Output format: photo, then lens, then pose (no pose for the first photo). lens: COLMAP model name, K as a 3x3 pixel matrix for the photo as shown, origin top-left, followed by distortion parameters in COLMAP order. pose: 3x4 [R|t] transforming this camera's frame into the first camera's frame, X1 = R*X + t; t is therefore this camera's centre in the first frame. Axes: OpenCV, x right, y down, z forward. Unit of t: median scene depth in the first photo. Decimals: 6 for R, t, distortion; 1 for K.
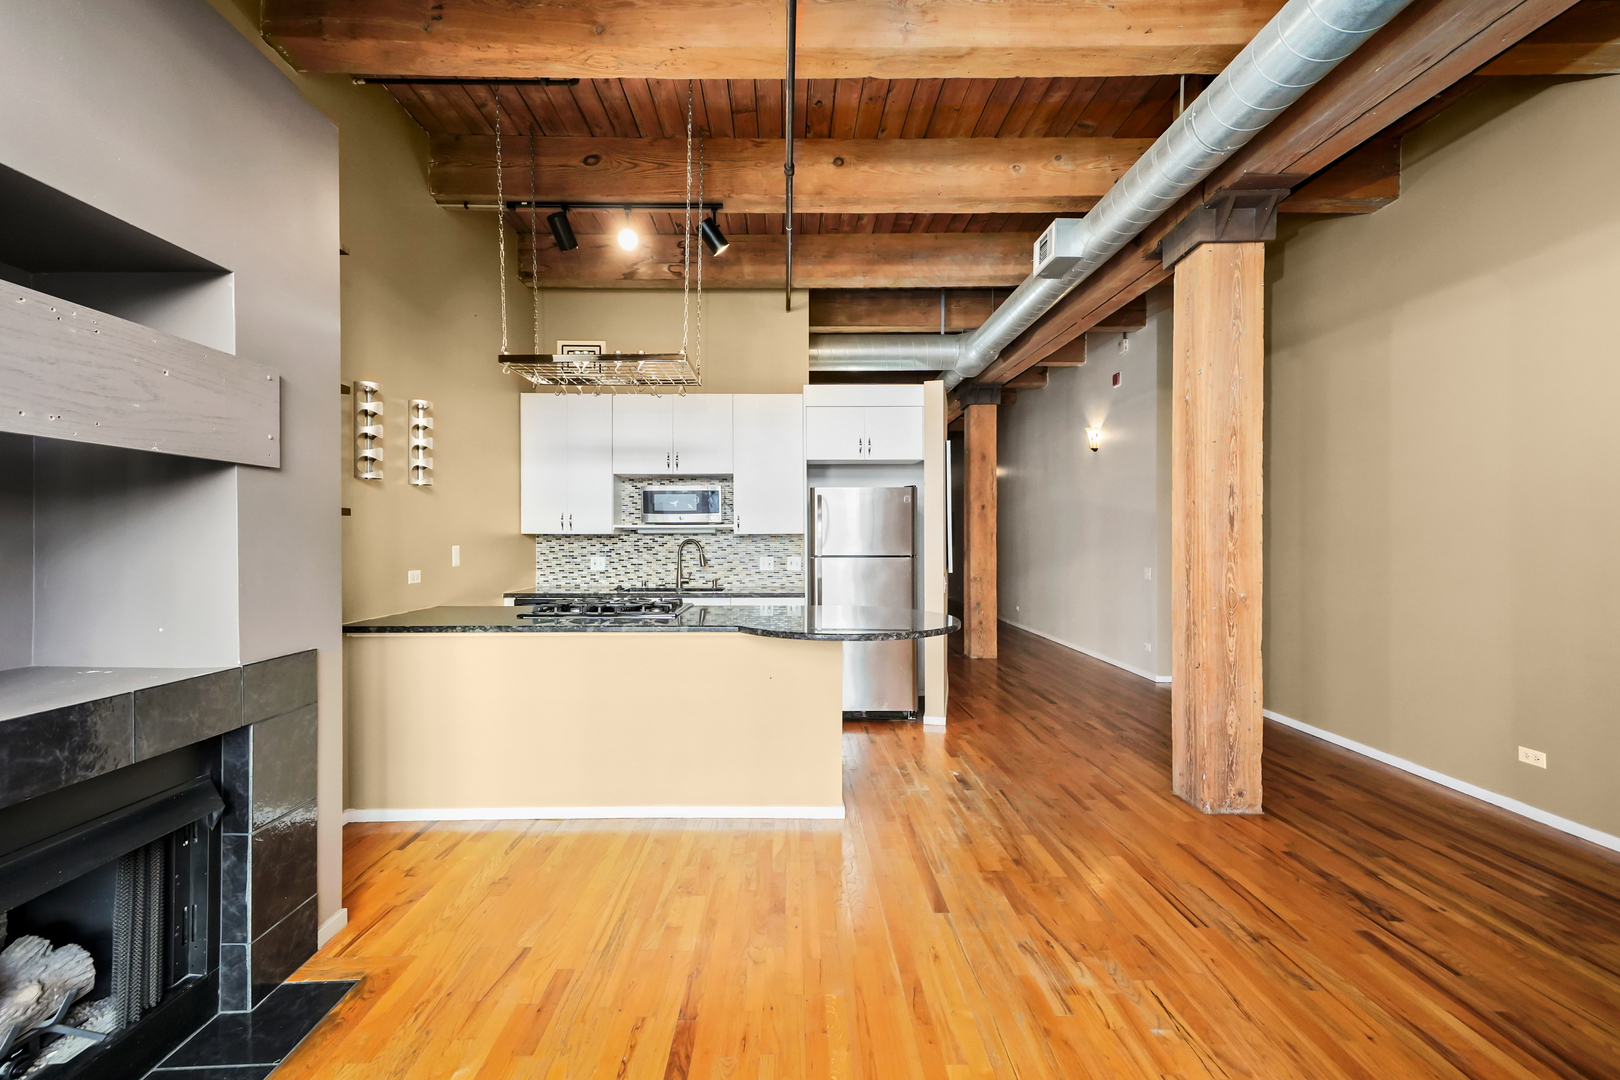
lens RADIAL K [[684.5, 0, 790.3], [0, 684.5, 536.1], [0, 0, 1]] dist [0.000285, 0.004124]
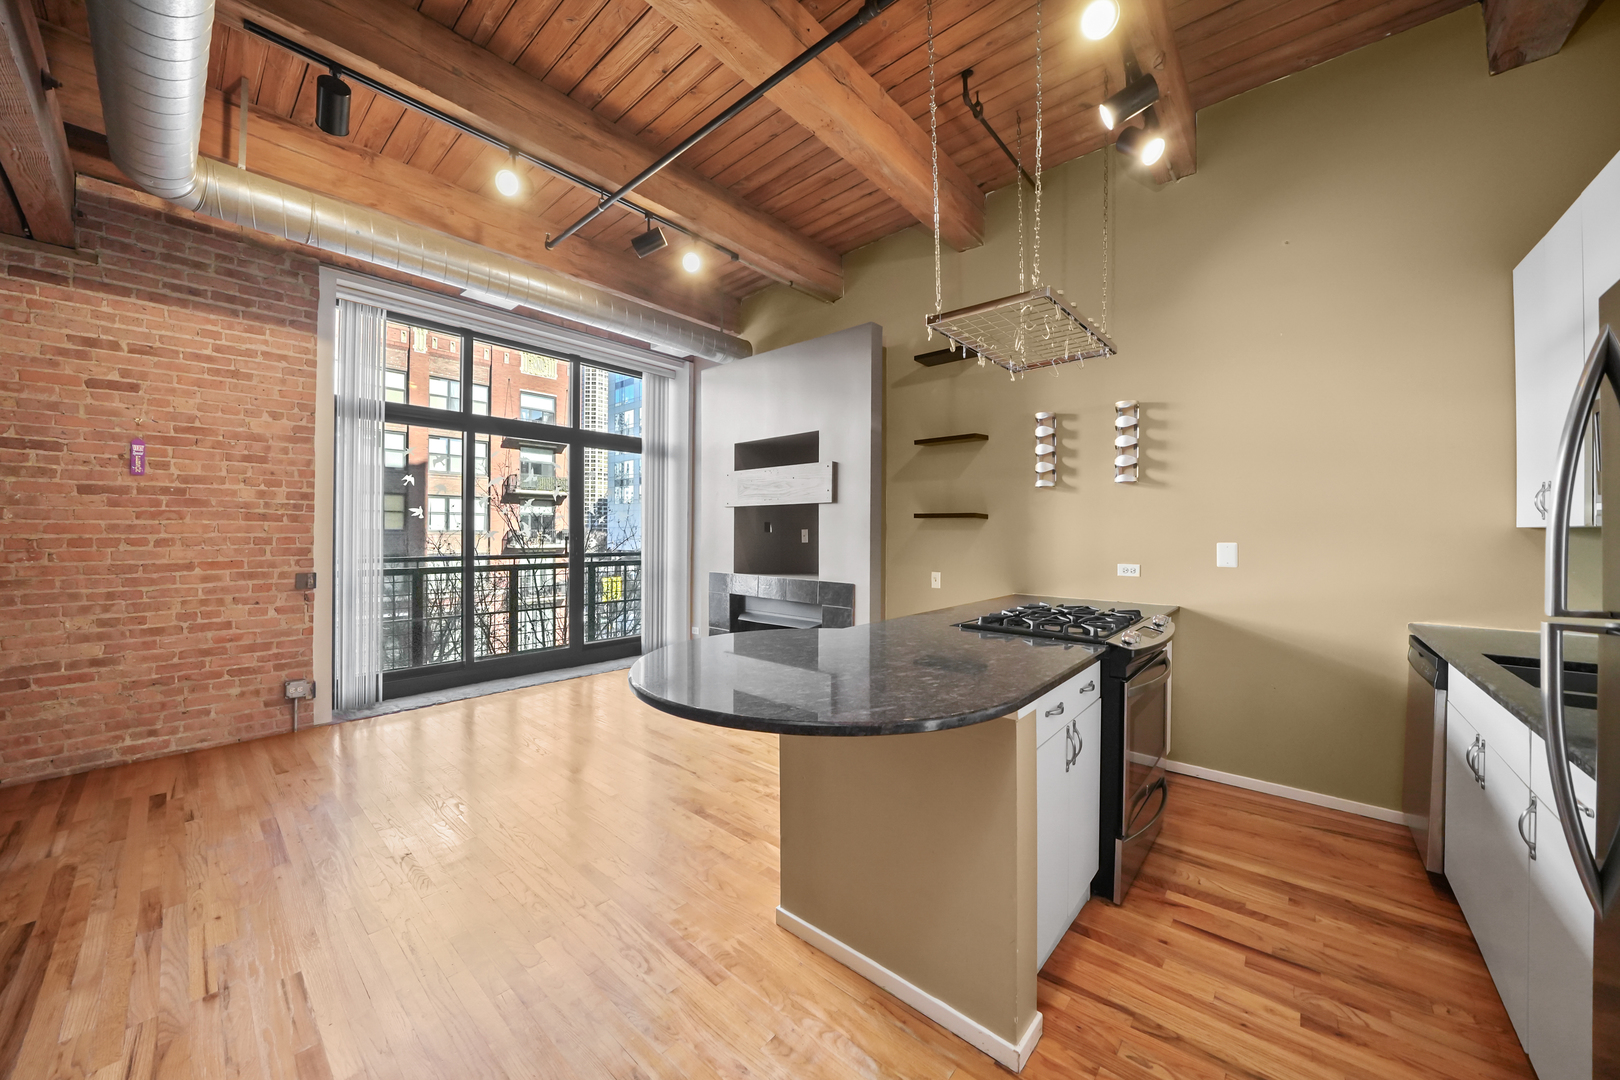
lens RADIAL K [[568.5, 0, 805.8], [0, 568.5, 530.9], [0, 0, 1]] dist [-0.030312, 0.003731]
pose [[-0.661480, -0.003567, -0.749954, 0.300096], [-0.002846, 0.999993, -0.002246, 0.002198], [0.749957, 0.000648, -0.661486, 0.845954]]
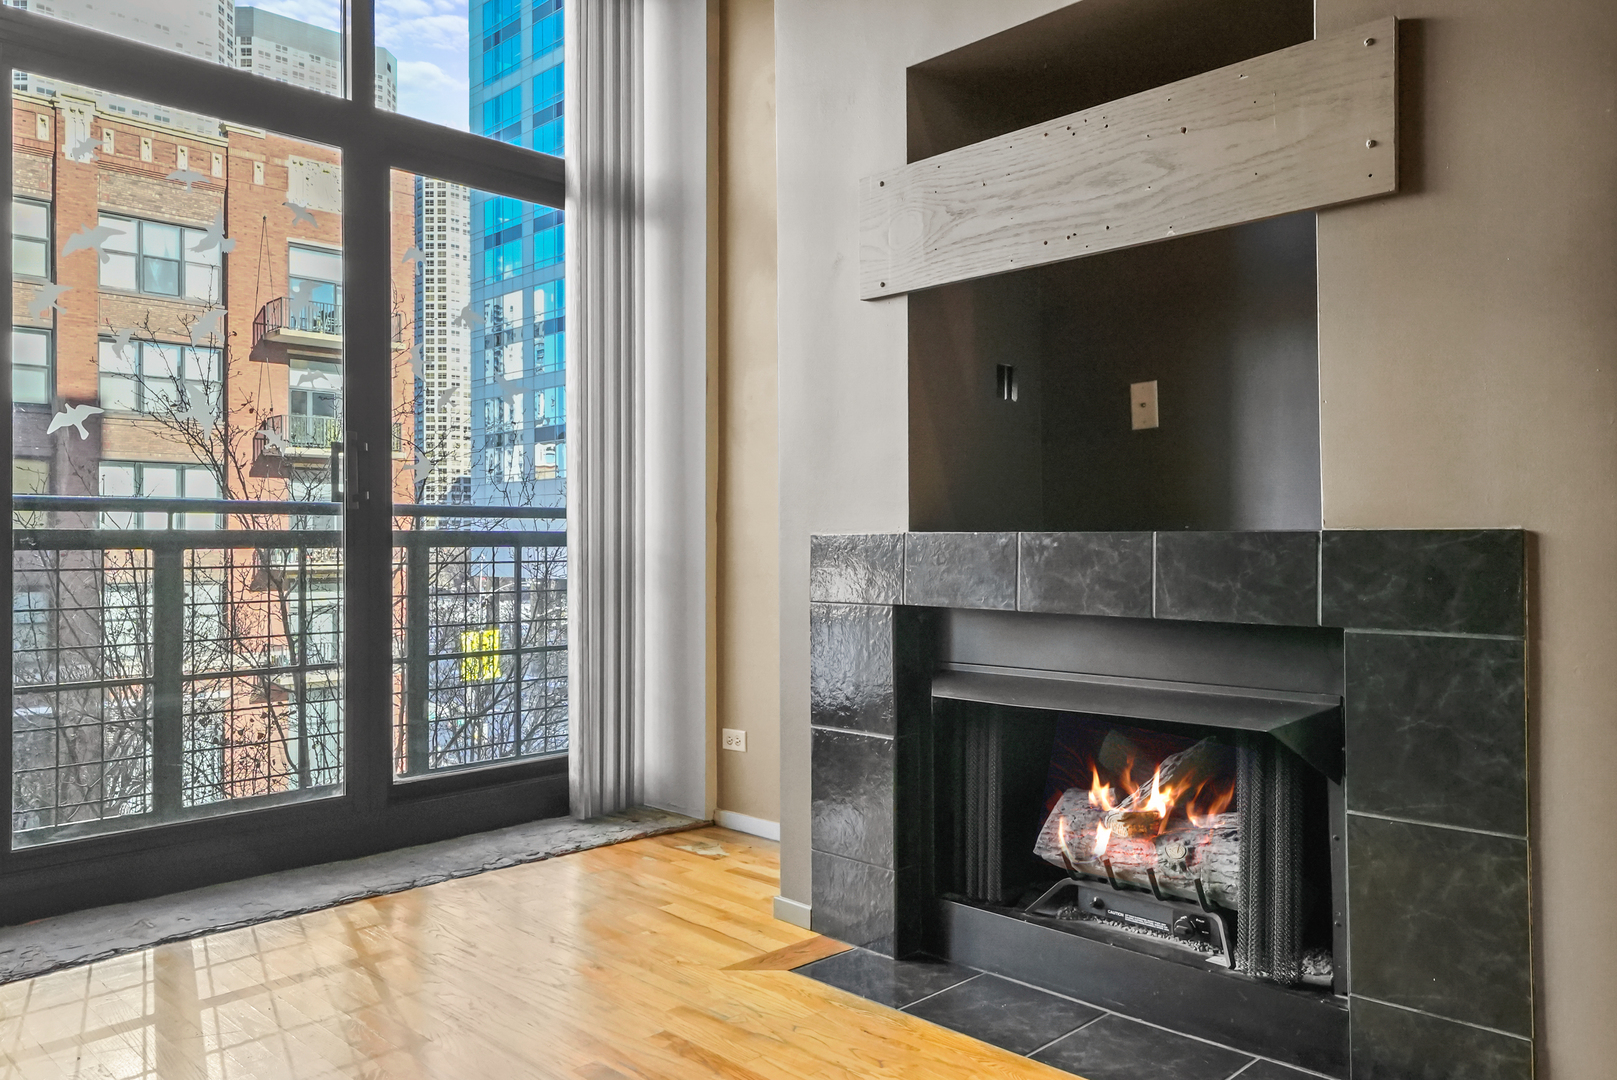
lens RADIAL K [[1150.7, 0, 801.3], [0, 1150.7, 532.2], [0, 0, 1]] dist [-0.000238, -0.000155]
pose [[-0.703877, -0.000941, -0.710321, 0.099030], [0.007139, 0.999939, -0.008398, 0.069731], [0.710286, -0.010982, -0.703828, 0.496614]]
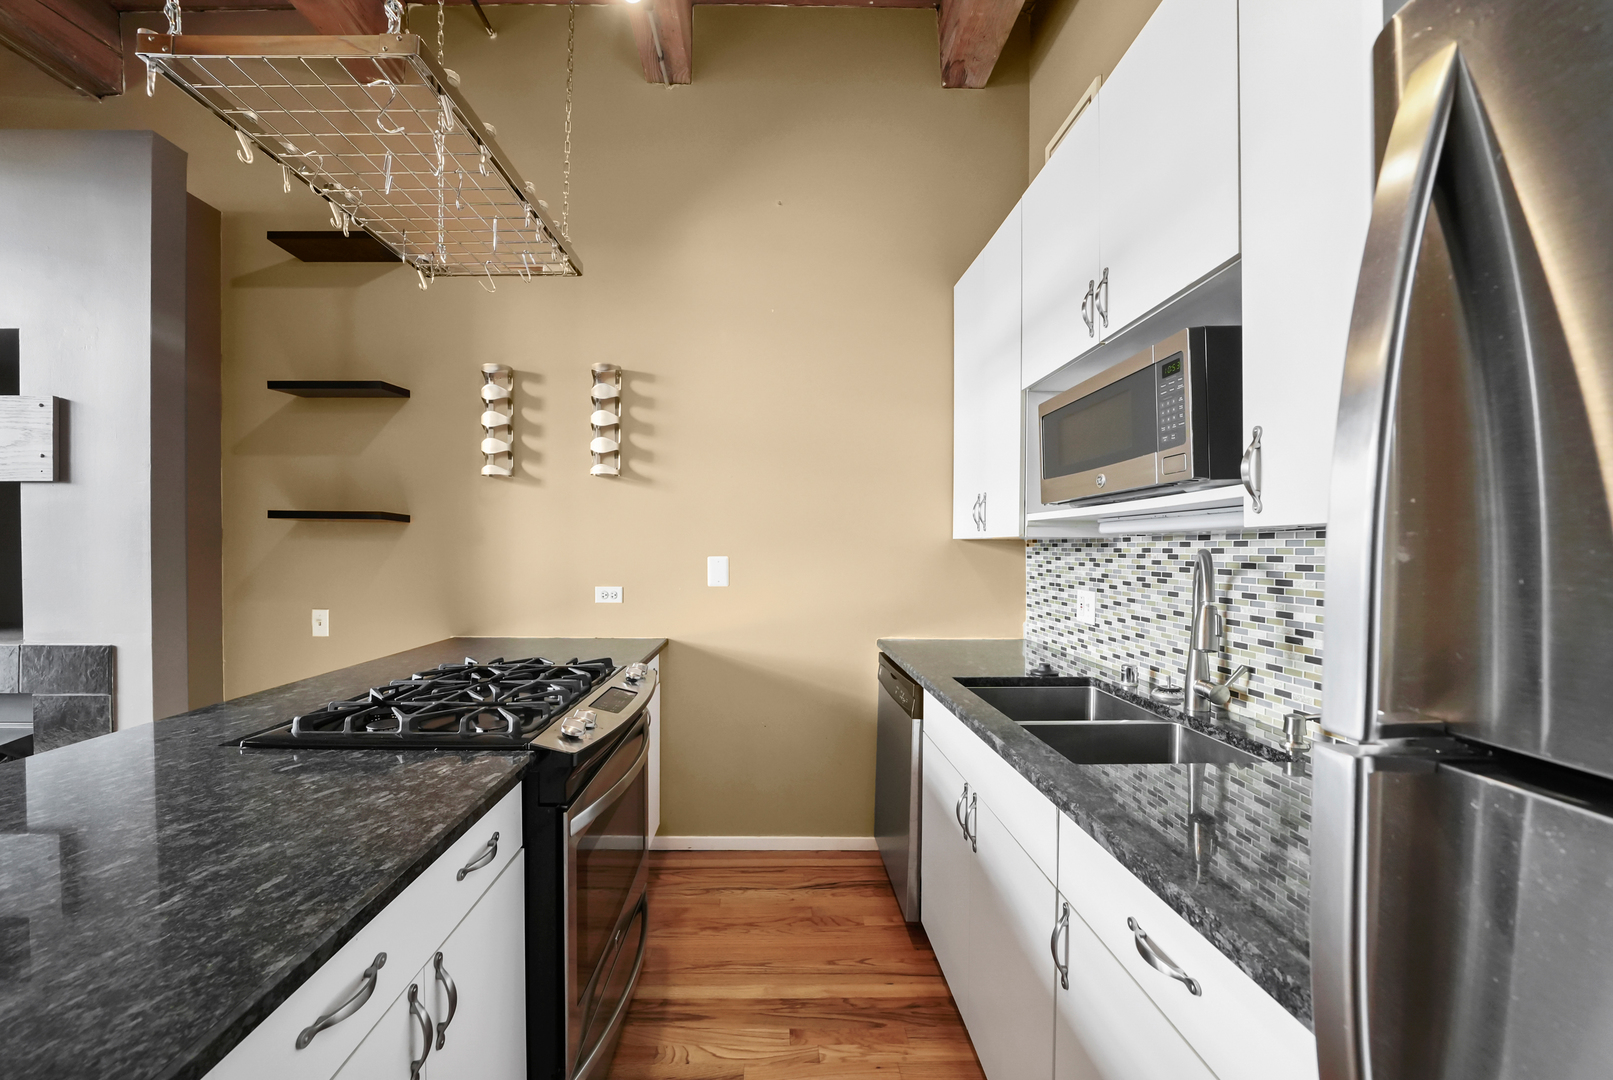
lens RADIAL K [[629.4, 0, 774.8], [0, 629.4, 554.7], [0, 0, 1]] dist [-0.011047, 0.000110]
pose [[0.008238, 0.012221, -0.999891, 0.116700], [-0.002881, 0.999921, 0.012198, 0.003635], [0.999962, 0.002780, 0.008273, 0.833736]]
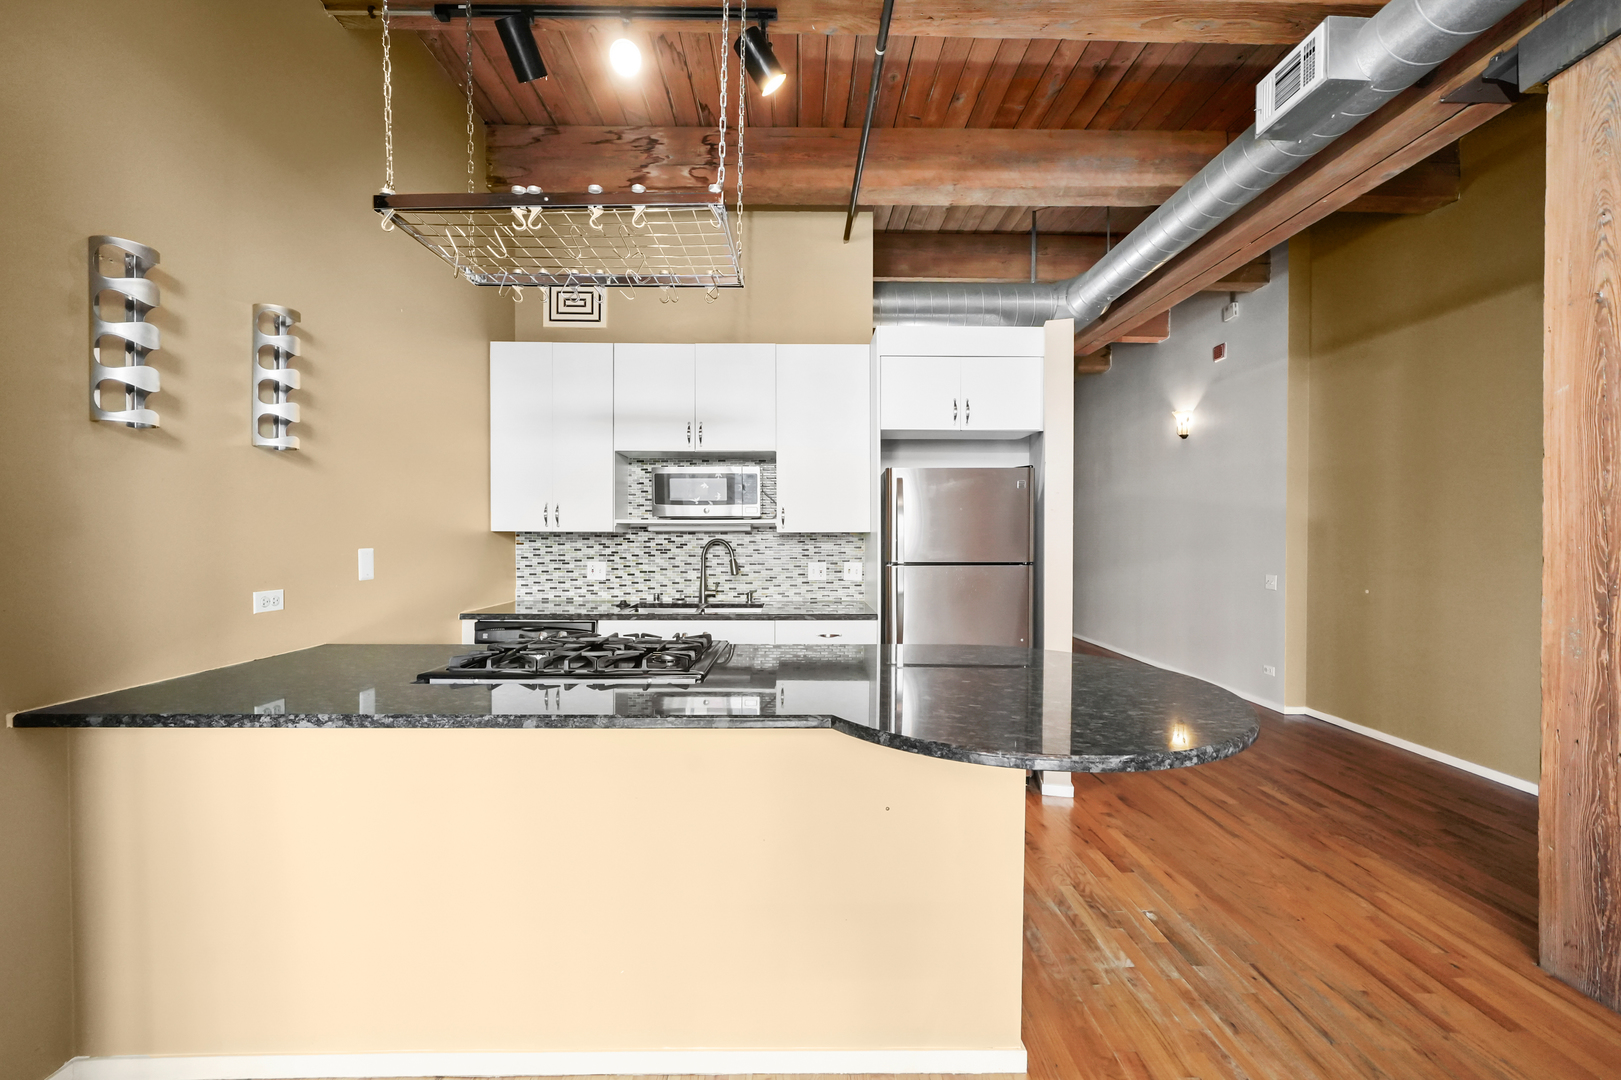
lens RADIAL K [[616.8, 0, 804.8], [0, 616.8, 543.0], [0, 0, 1]] dist [-0.015159, 0.000270]
pose [[0.999940, 0.002648, 0.010609, -0.058105], [-0.002770, 0.999930, 0.011528, 0.000799], [-0.010578, -0.011557, 0.999877, 0.322966]]
